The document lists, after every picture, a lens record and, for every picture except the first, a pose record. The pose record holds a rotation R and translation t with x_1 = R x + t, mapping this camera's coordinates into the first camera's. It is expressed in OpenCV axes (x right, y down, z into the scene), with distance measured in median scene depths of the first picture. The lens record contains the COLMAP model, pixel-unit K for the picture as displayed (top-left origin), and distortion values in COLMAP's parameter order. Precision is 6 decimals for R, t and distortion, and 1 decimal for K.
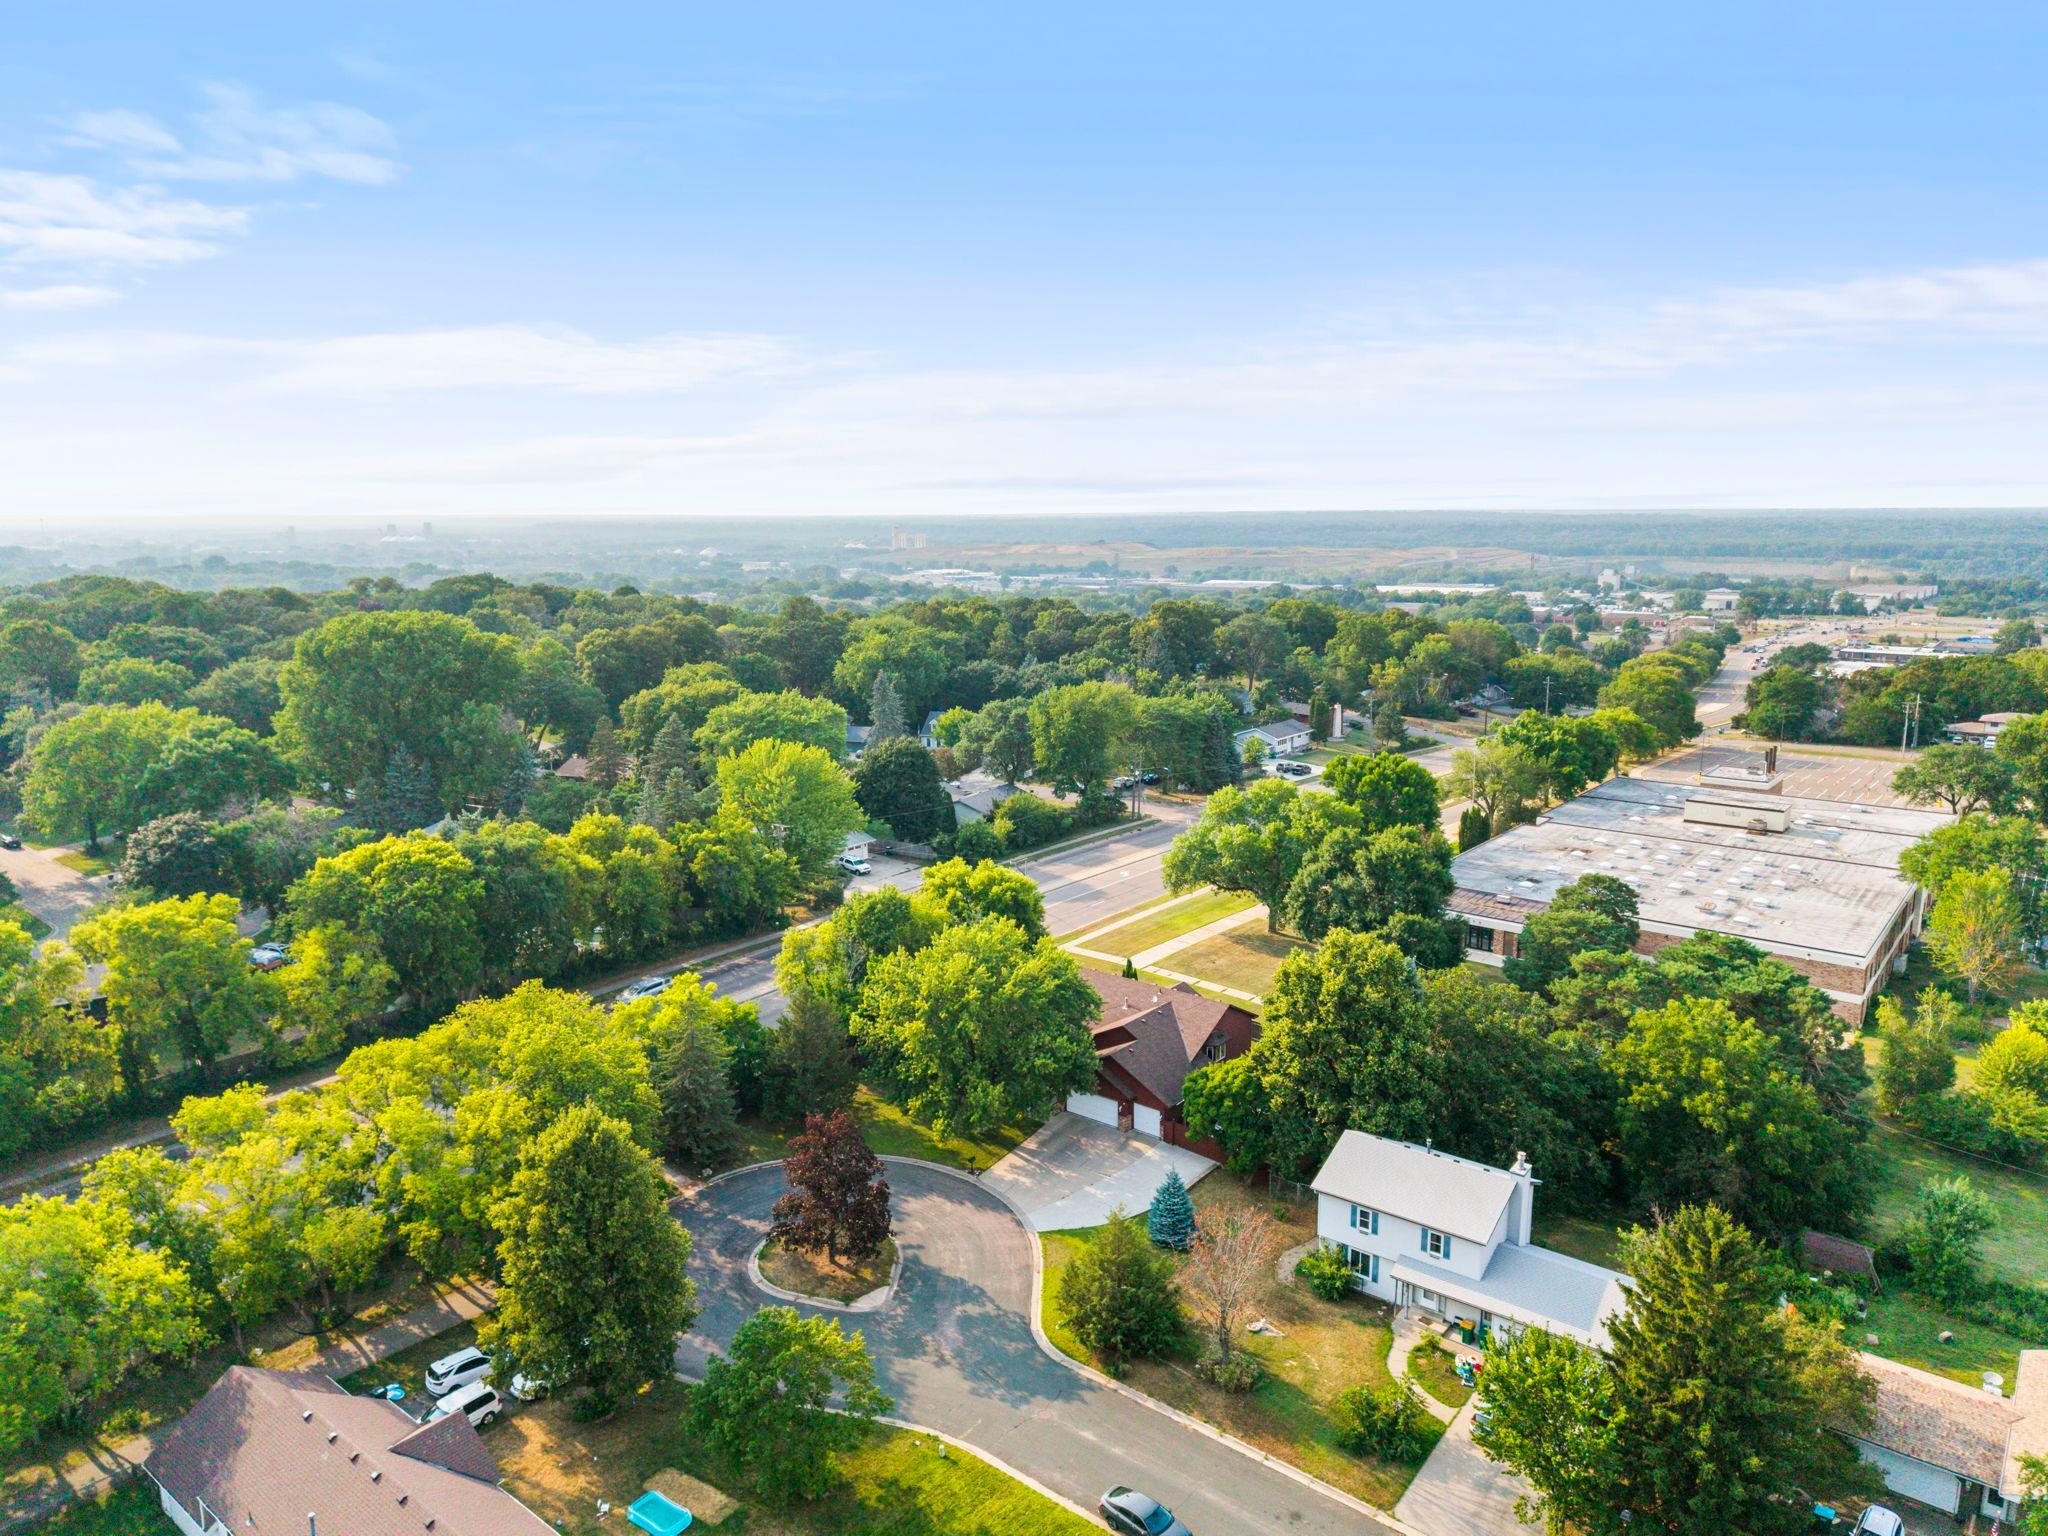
lens RADIAL K [[1364.4, 0, 1051.6], [0, 1364.4, 768.2], [0, 0, 1]] dist [0.067433, -0.091375]
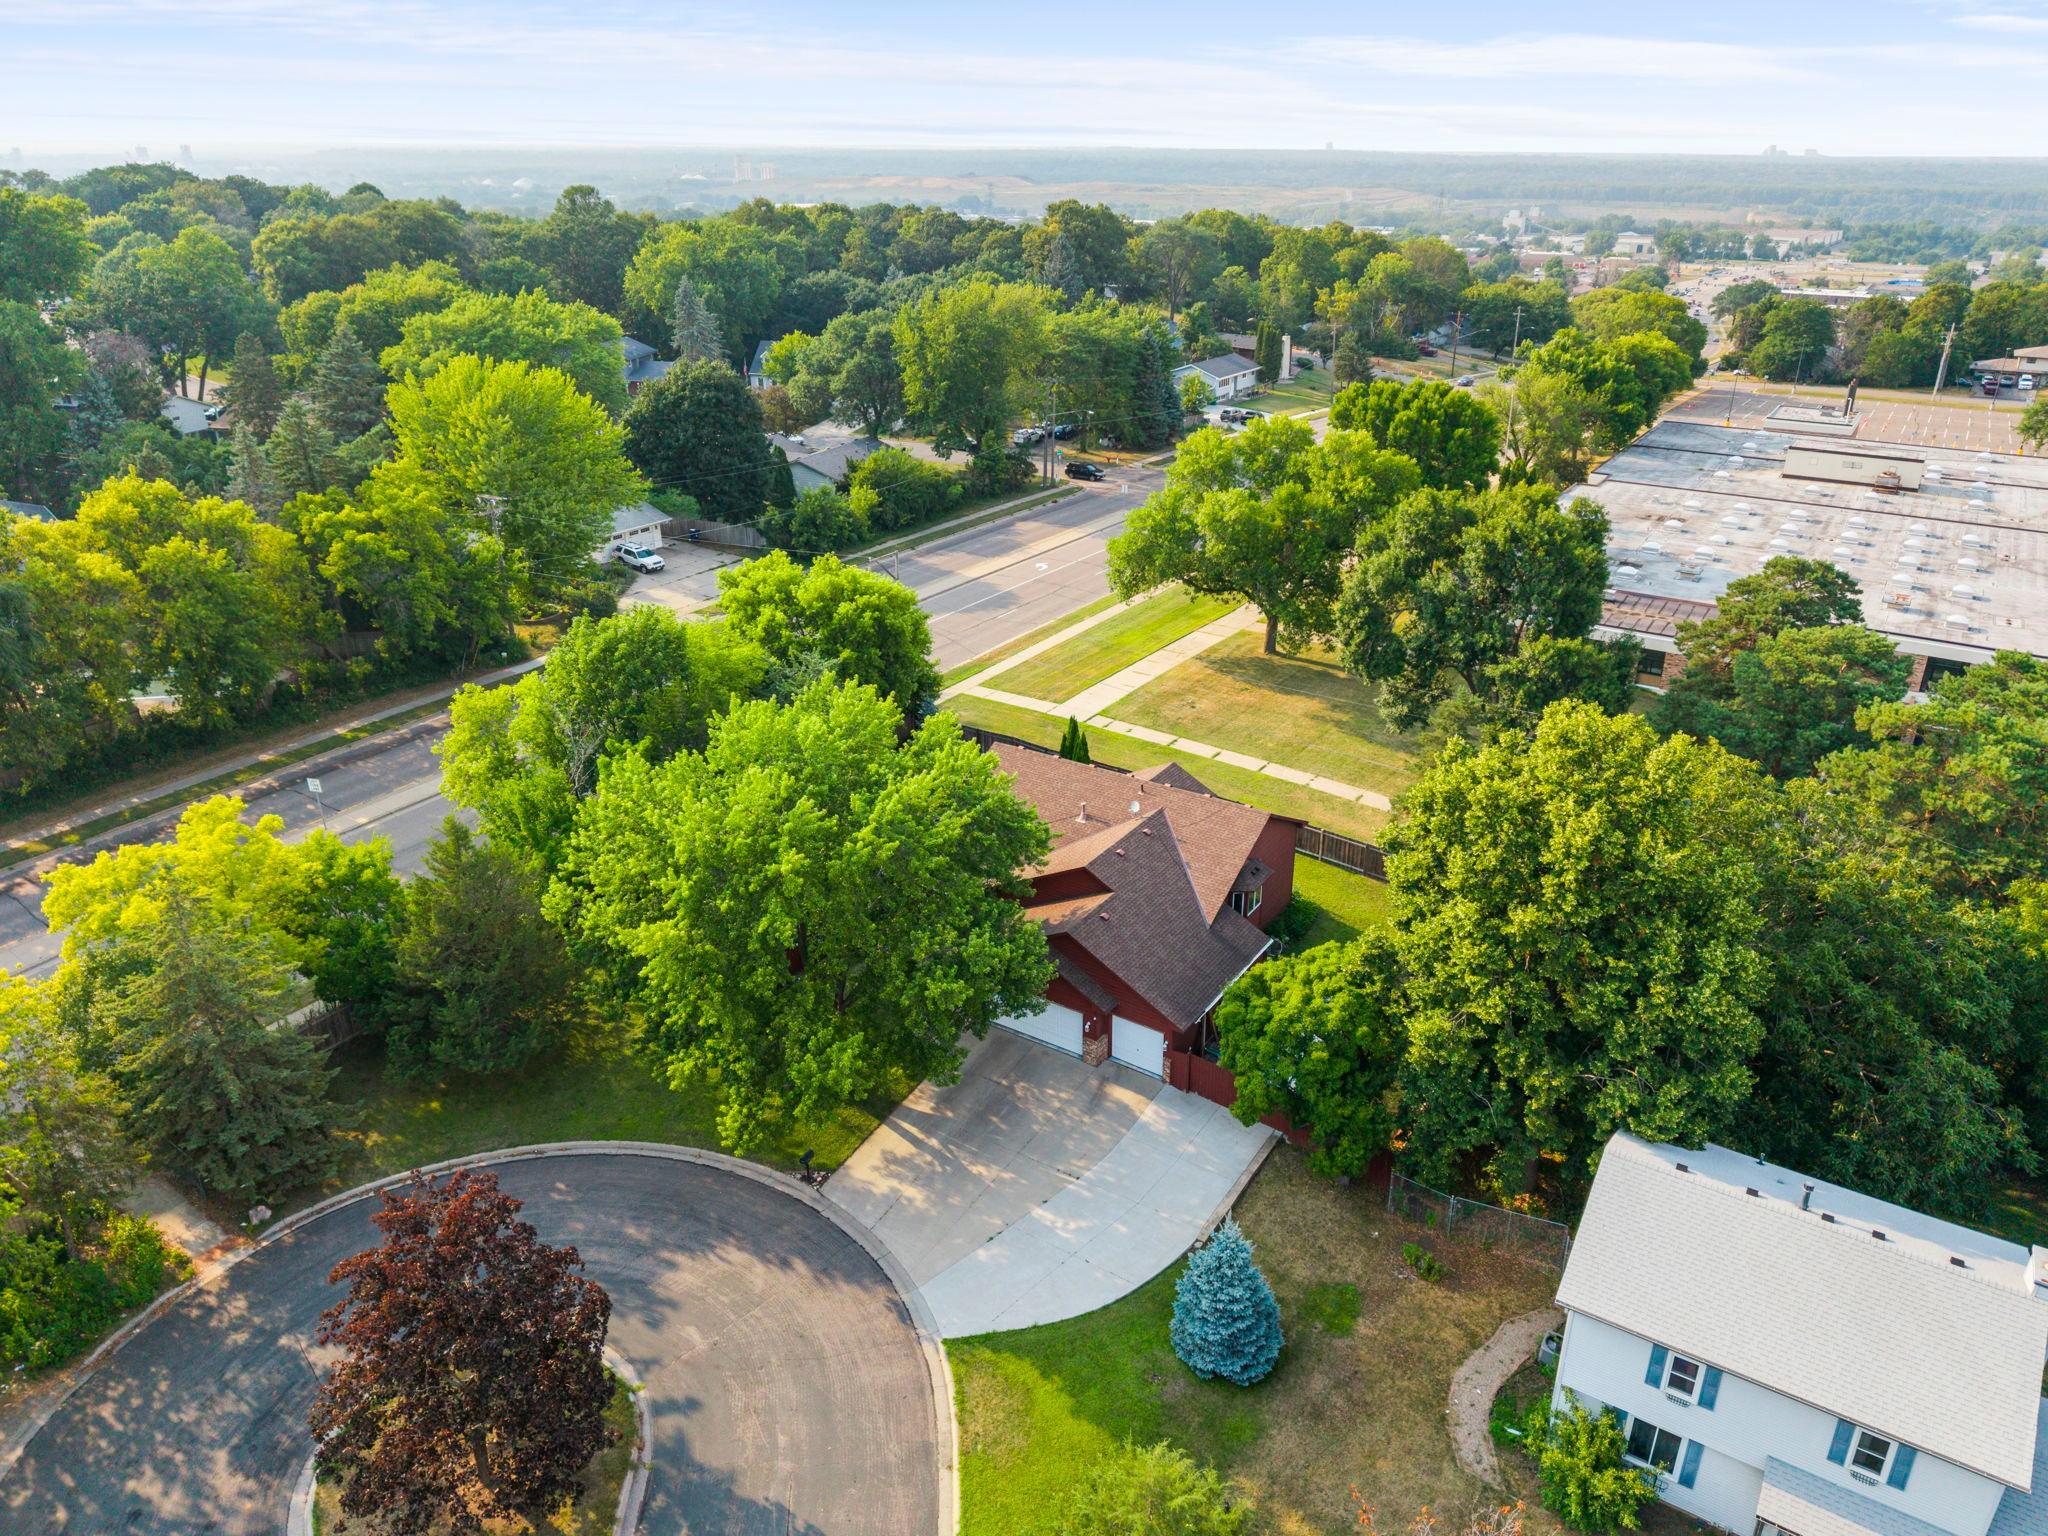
lens RADIAL K [[1364.4, 0, 1051.6], [0, 1364.4, 768.2], [0, 0, 1]] dist [0.067433, -0.091375]
pose [[0.995821, -0.028950, 0.086614, -0.005203], [0.007855, 0.972063, 0.234588, 0.017792], [-0.090986, -0.232927, 0.968229, 0.366011]]
